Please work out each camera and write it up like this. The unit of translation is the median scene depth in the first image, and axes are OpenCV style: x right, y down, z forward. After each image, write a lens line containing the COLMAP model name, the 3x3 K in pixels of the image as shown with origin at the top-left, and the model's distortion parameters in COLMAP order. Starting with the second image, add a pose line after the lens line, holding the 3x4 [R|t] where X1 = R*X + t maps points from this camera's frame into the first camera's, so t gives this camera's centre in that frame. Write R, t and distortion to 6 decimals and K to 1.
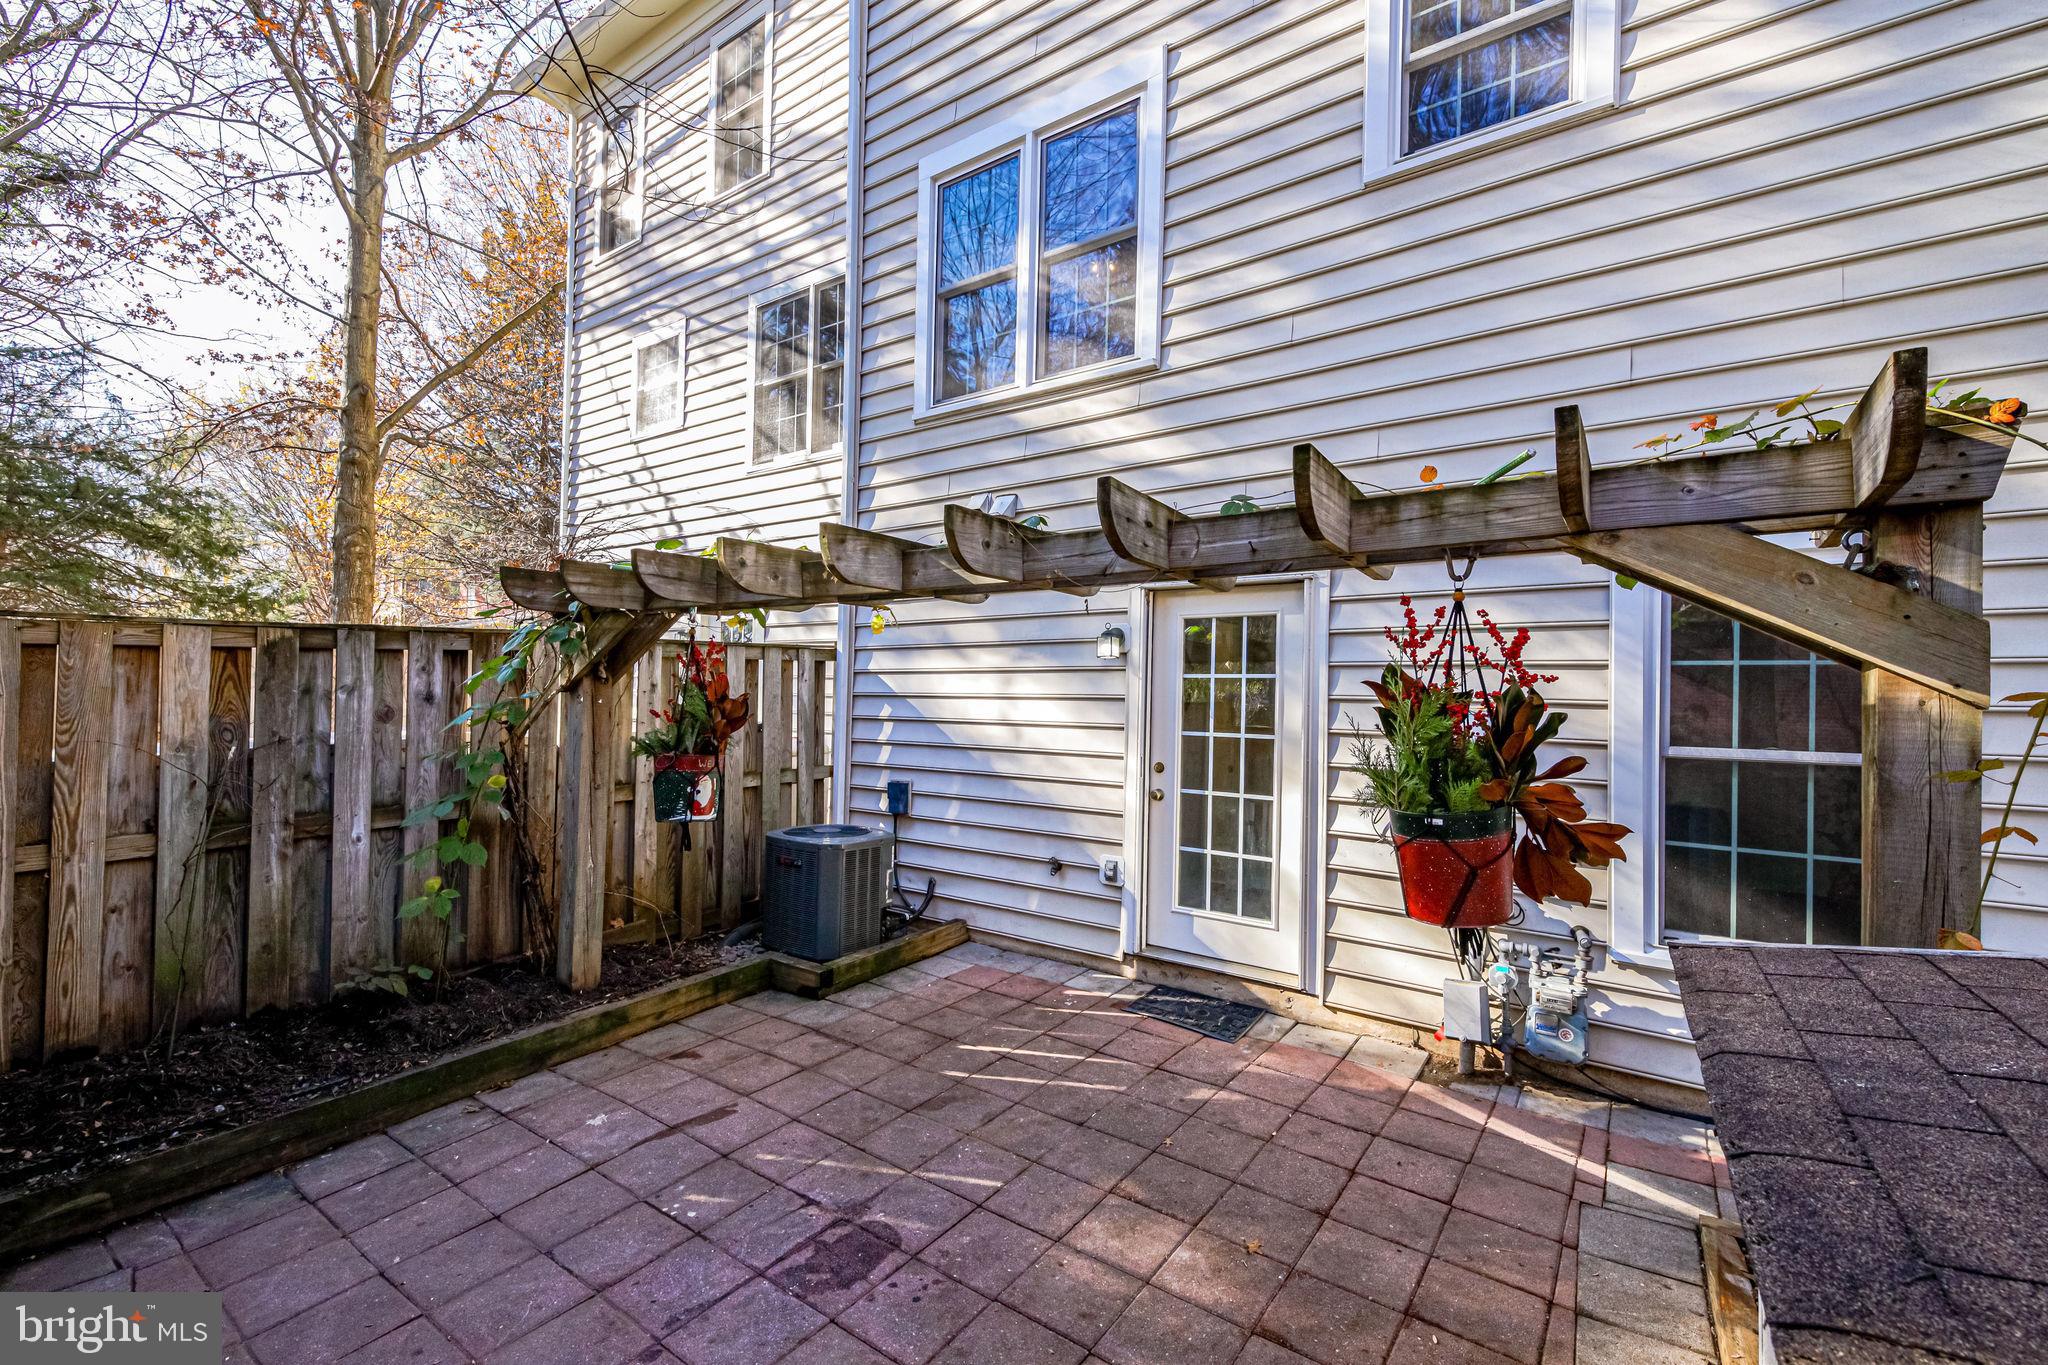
lens RADIAL K [[893.9, 0, 1024.0], [0, 893.9, 682.5], [0, 0, 1]] dist [0.022749, -0.009339]
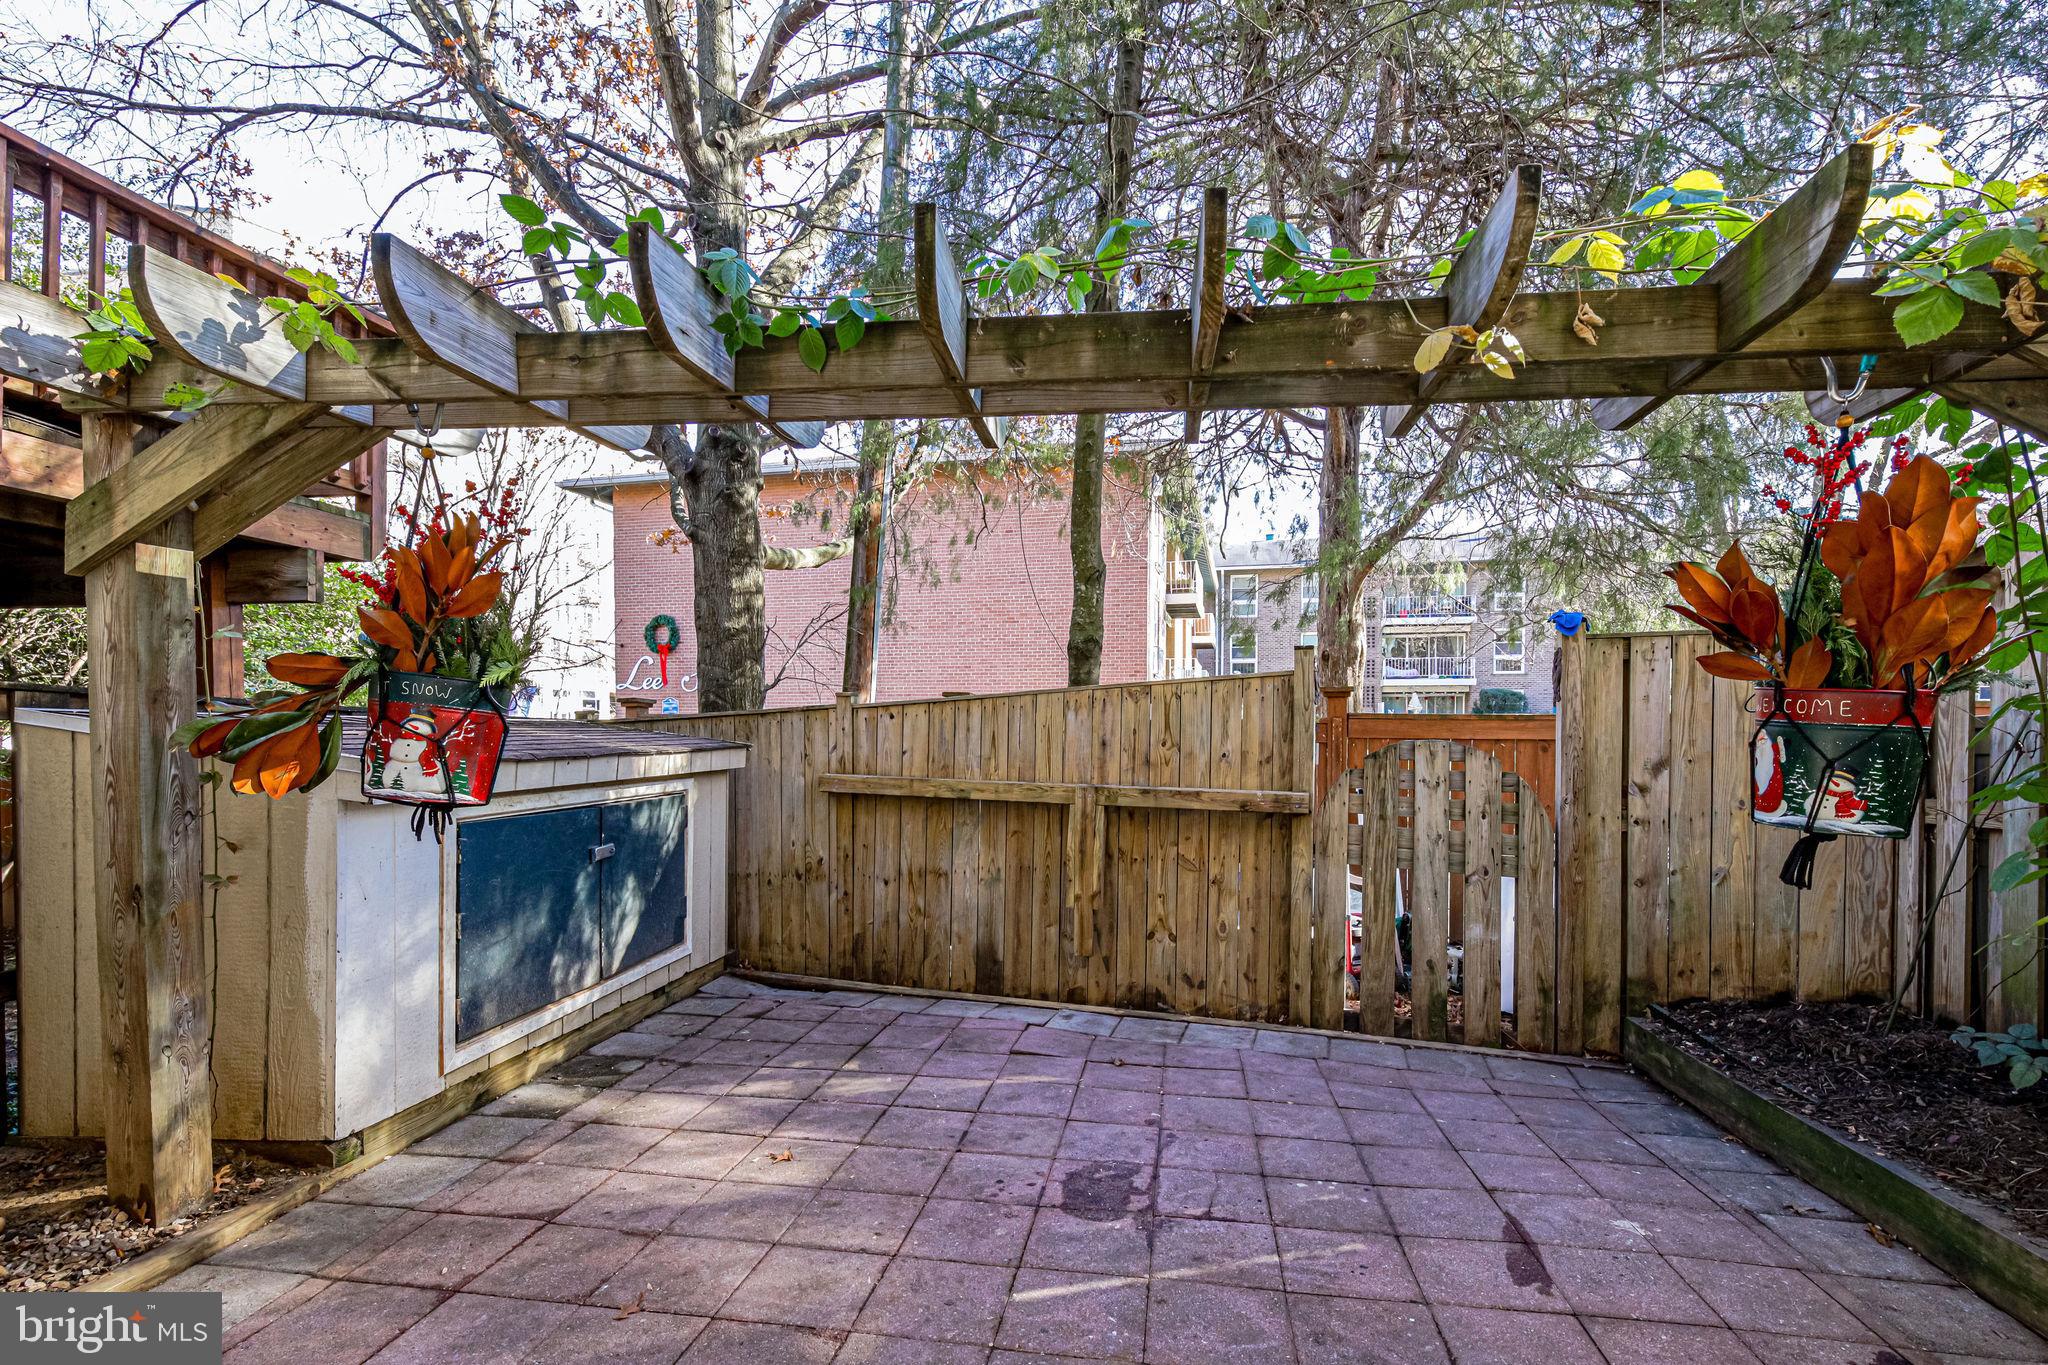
lens RADIAL K [[896.7, 0, 1035.0], [0, 896.7, 746.3], [0, 0, 1]] dist [0.017704, -0.009479]
pose [[-0.882476, -0.010490, -0.470241, 0.184023], [-0.009775, 0.999944, -0.003961, 0.100430], [0.470256, 0.001102, -0.882529, 1.052305]]
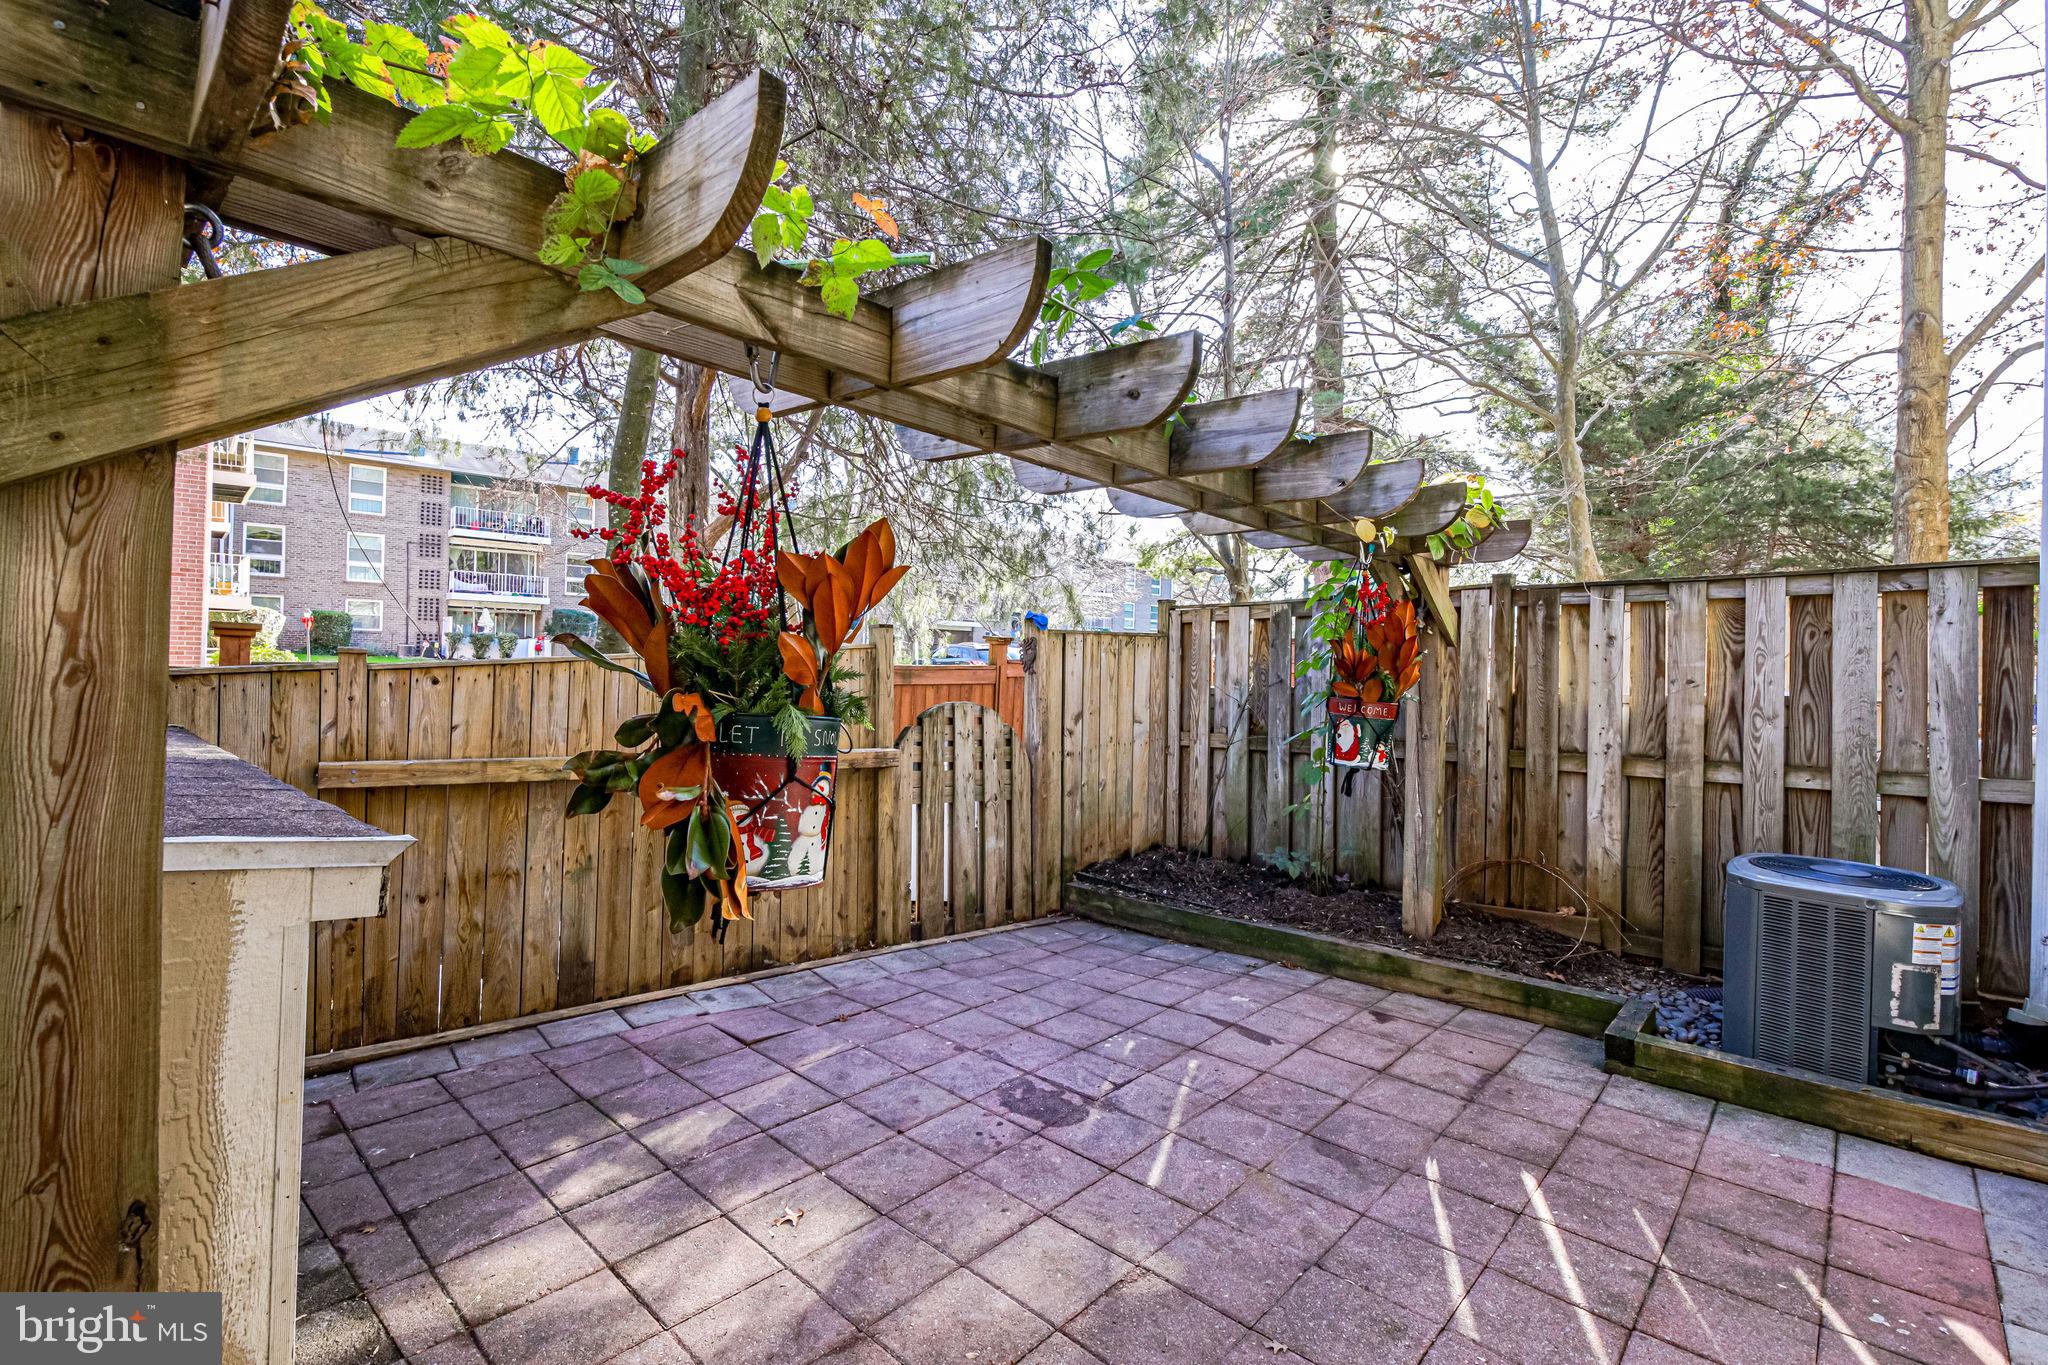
lens RADIAL K [[877.6, 0, 965.0], [0, 877.6, 653.4], [0, 0, 1]] dist [0.015335, -0.008593]
pose [[-0.165902, -0.025433, -0.985814, 0.554272], [-0.010562, 0.999656, -0.024013, 0.050078], [0.986086, 0.006429, -0.166114, 0.633707]]
